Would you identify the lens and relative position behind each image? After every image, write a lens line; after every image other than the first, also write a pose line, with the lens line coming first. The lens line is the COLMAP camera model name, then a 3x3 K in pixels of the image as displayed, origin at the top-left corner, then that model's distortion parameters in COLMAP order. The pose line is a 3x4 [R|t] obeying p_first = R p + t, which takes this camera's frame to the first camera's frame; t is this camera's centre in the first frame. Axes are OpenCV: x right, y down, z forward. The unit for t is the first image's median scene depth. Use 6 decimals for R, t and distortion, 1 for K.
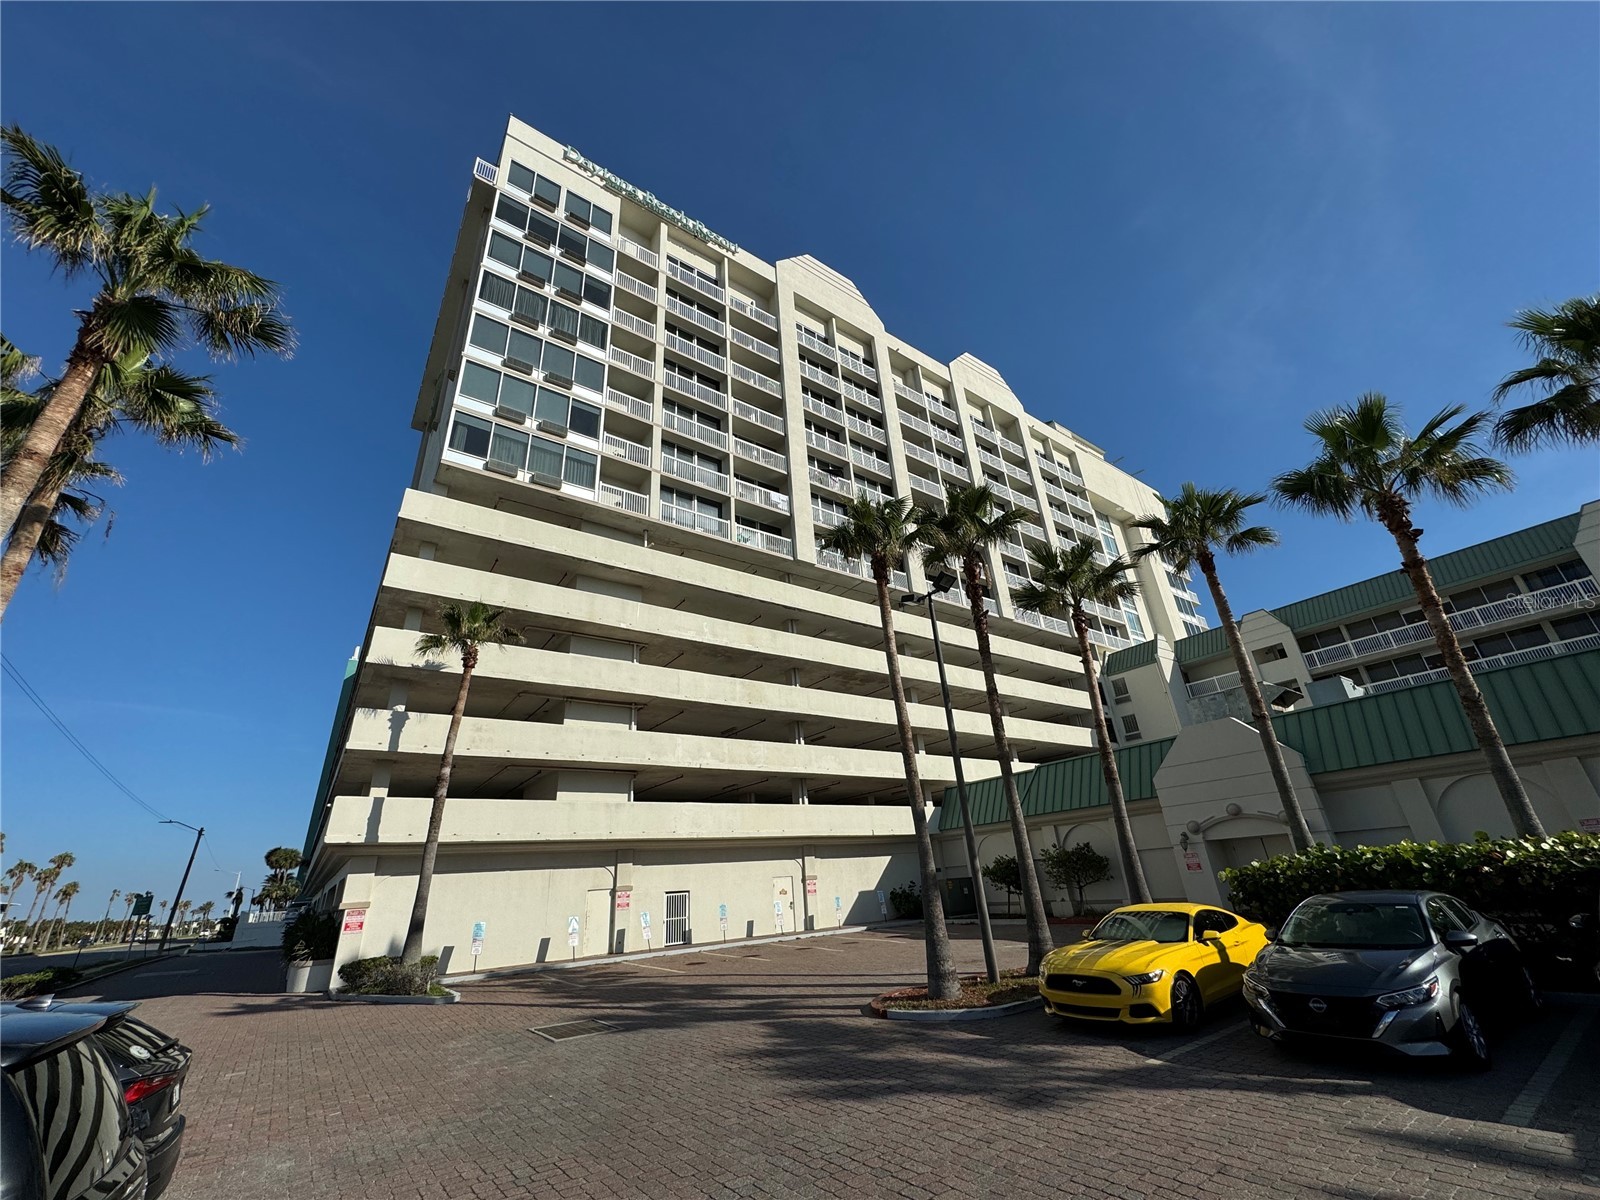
lens RADIAL K [[636.8, 0, 800.0], [0, 636.8, 600.0], [0, 0, 1]] dist [-0.000254, 0.000004]
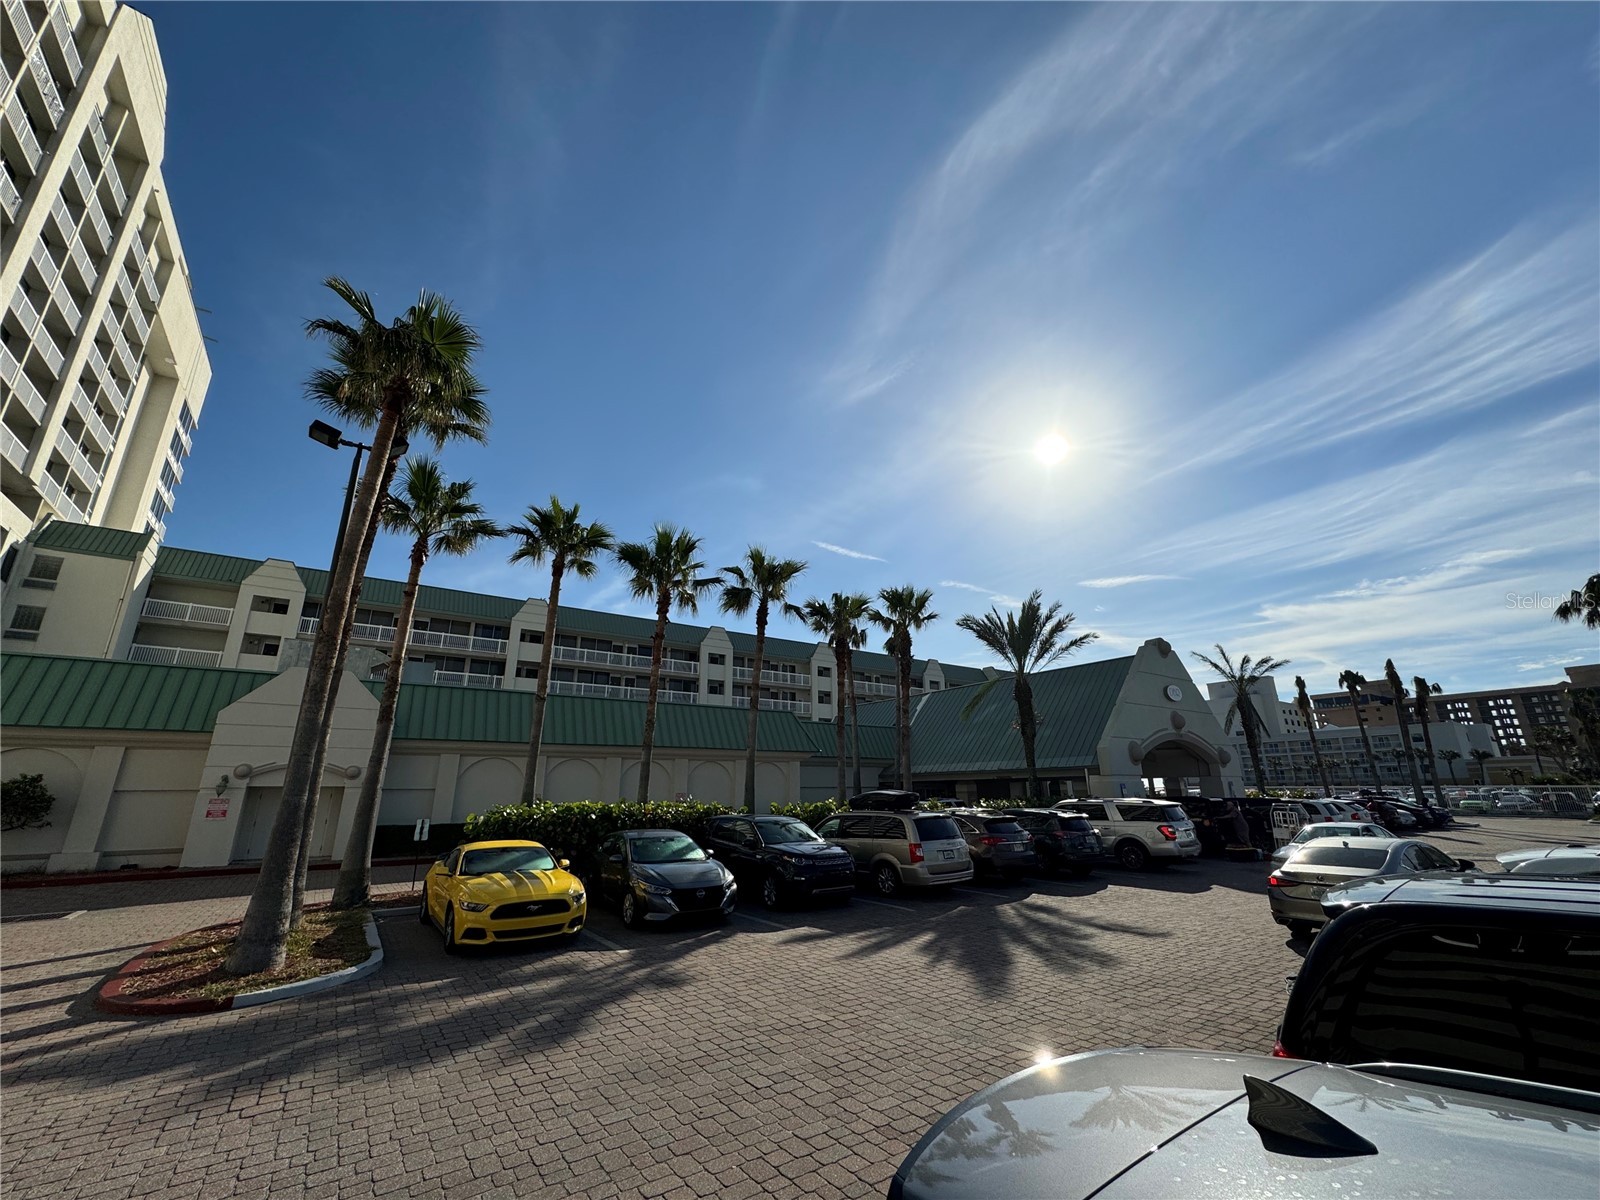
lens RADIAL K [[636.8, 0, 800.0], [0, 636.8, 600.0], [0, 0, 1]] dist [-0.000254, 0.000004]
pose [[0.011636, 0.353633, 0.935312, -0.139570], [-0.402235, 0.858015, -0.319403, 0.057542], [-0.915463, -0.372498, 0.152228, 0.112571]]
